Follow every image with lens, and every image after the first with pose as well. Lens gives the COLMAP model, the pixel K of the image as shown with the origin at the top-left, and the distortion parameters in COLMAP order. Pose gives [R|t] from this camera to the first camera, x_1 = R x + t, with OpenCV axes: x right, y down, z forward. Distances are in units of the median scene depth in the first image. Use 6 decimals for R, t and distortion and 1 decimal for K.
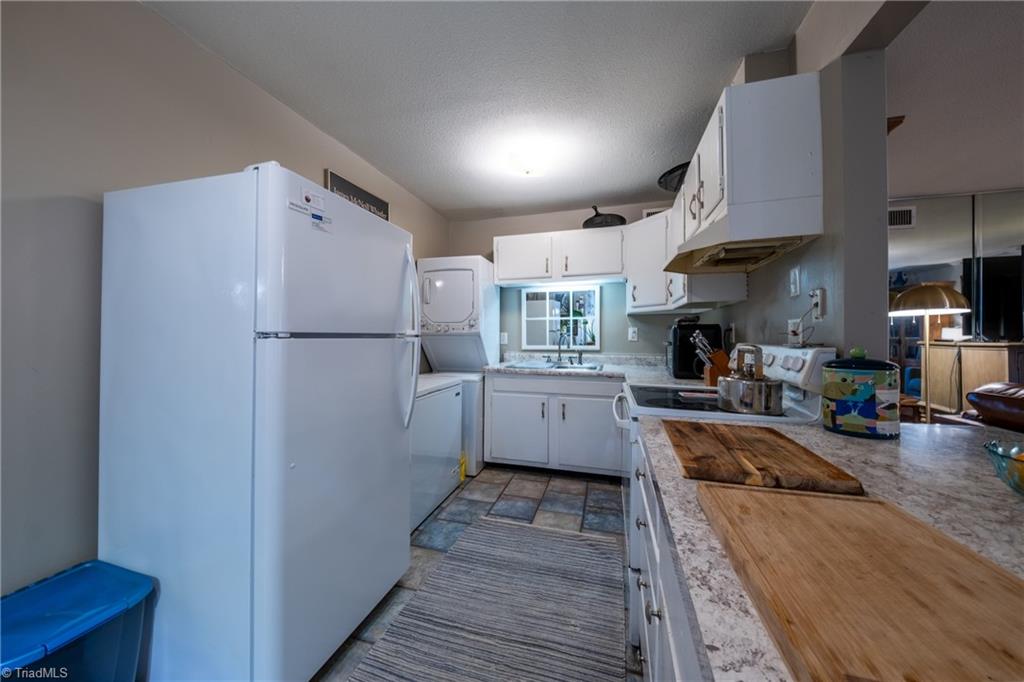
lens RADIAL K [[351.6, 0, 516.7], [0, 351.6, 333.4], [0, 0, 1]] dist [0.015095, -0.009000]
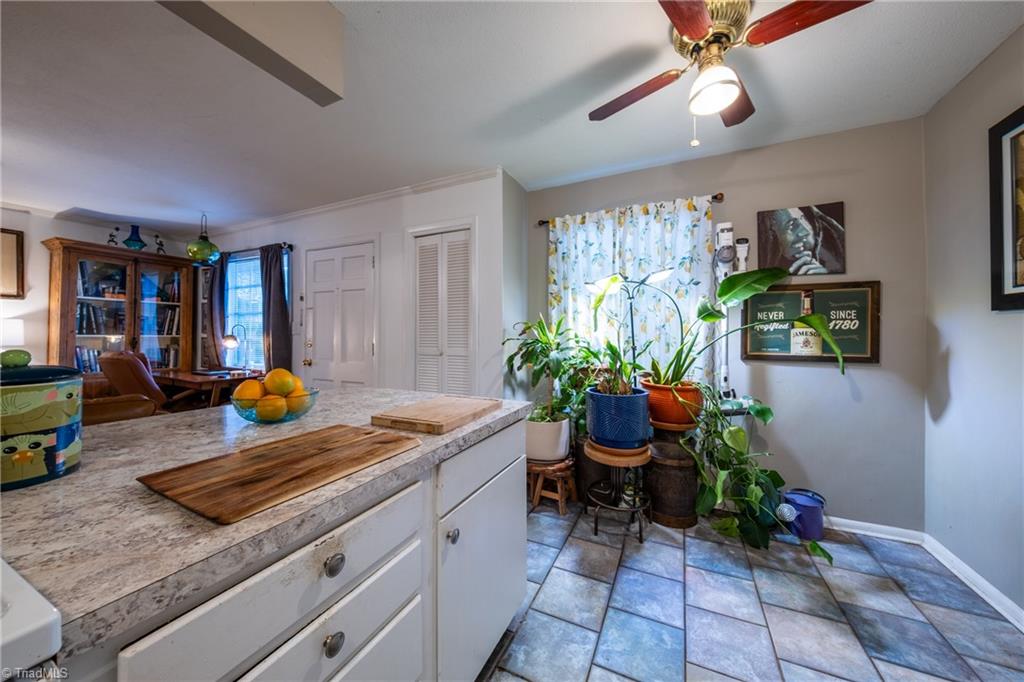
lens RADIAL K [[360.3, 0, 494.6], [0, 360.3, 333.6], [0, 0, 1]] dist [-0.001499, -0.000015]
pose [[-0.986372, -0.008812, 0.164295, -0.008338], [-0.010729, 0.999884, -0.010784, 0.003366], [-0.164181, -0.012400, -0.986352, 0.615767]]
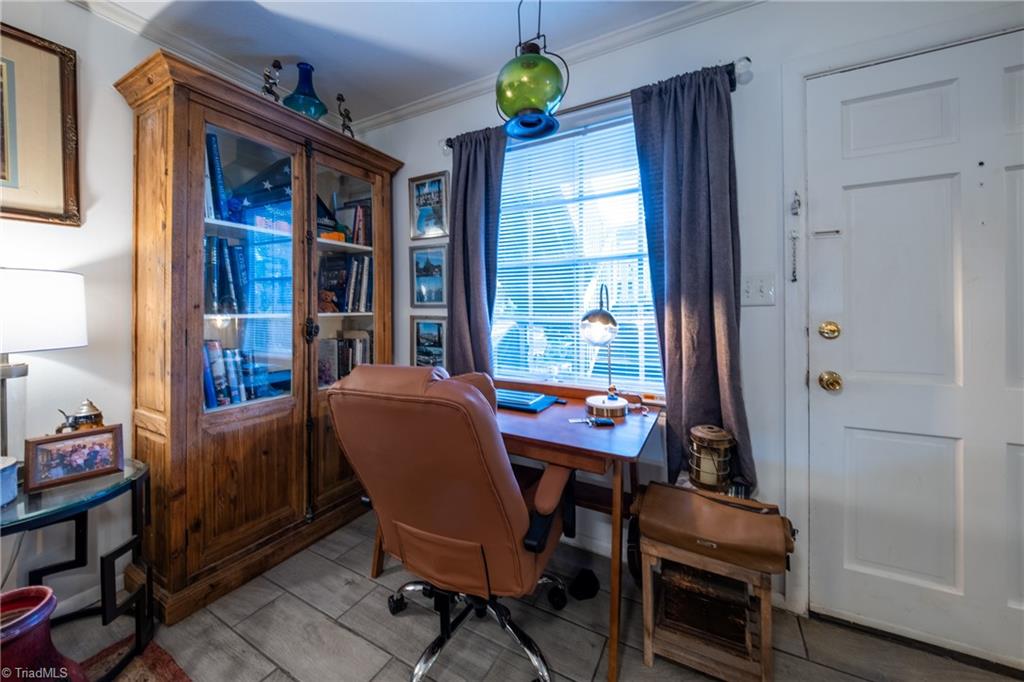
lens RADIAL K [[380.5, 0, 501.3], [0, 380.5, 310.2], [0, 0, 1]] dist [0.000654, -0.003576]
pose [[-0.978851, 0.004808, 0.204516, 1.188665], [0.004633, 0.999988, -0.001334, 0.006252], [-0.204520, -0.000359, -0.978862, 0.018684]]
